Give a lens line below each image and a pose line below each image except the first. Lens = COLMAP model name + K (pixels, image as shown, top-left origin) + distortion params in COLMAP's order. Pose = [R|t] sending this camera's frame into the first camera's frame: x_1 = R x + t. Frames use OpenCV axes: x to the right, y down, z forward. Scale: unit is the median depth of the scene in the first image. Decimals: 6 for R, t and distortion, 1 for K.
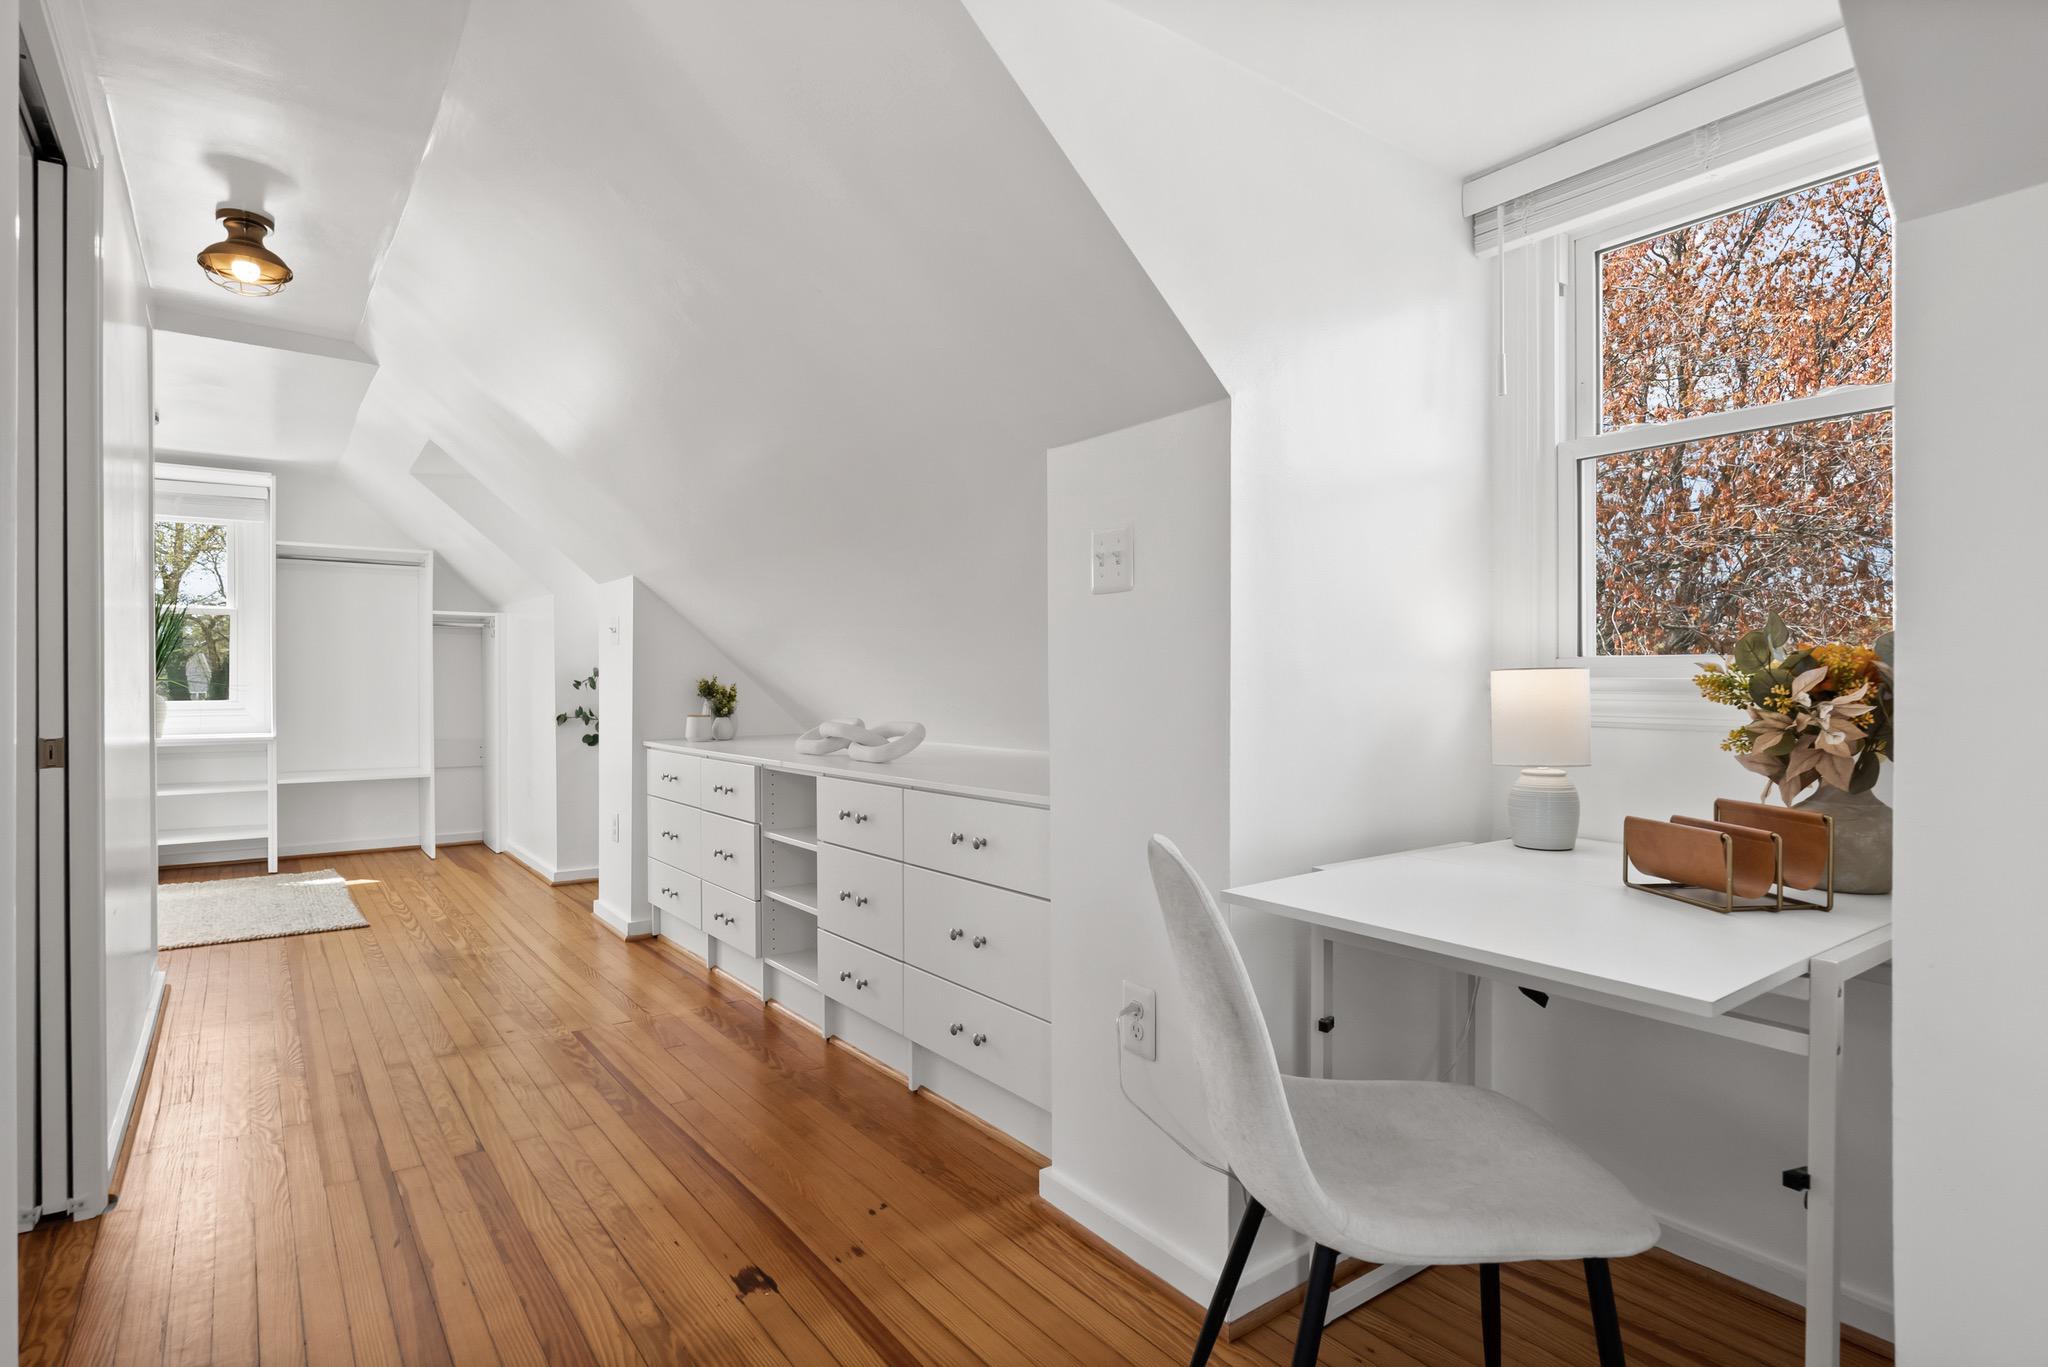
lens RADIAL K [[1021.8, 0, 1023.9], [0, 1021.8, 677.1], [0, 0, 1]] dist [-0.004002, 0.000675]
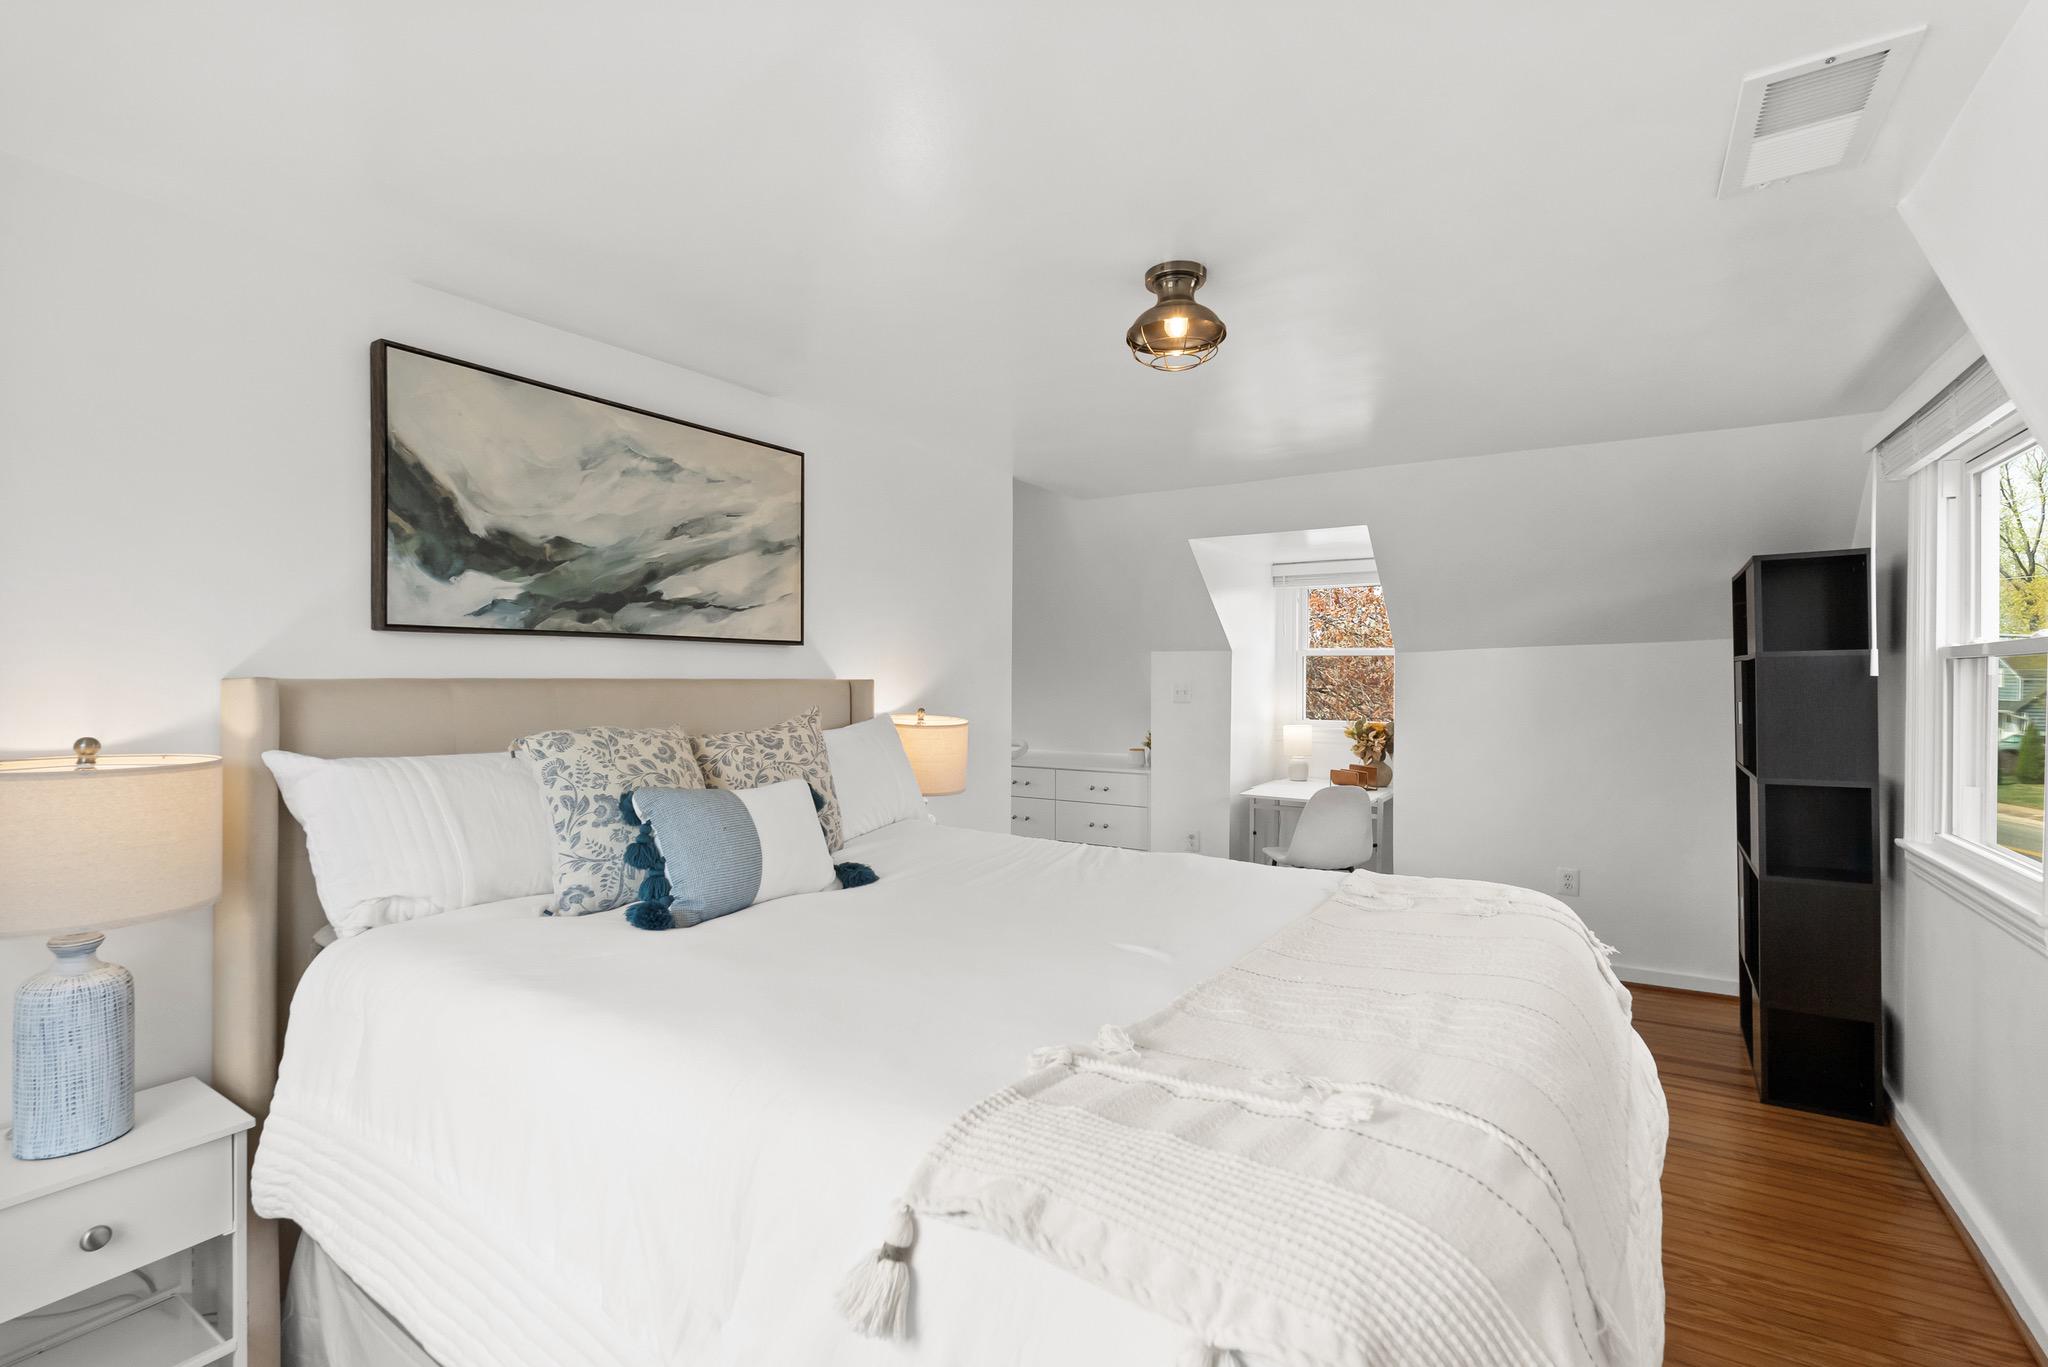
lens RADIAL K [[932.5, 0, 1024.2], [0, 932.5, 665.9], [0, 0, 1]] dist [0.001103, 0.000559]
pose [[0.928471, 0.009161, 0.371291, -1.663372], [-0.007985, 0.999957, -0.004703, -0.210509], [-0.371318, 0.001402, 0.928505, -1.690652]]
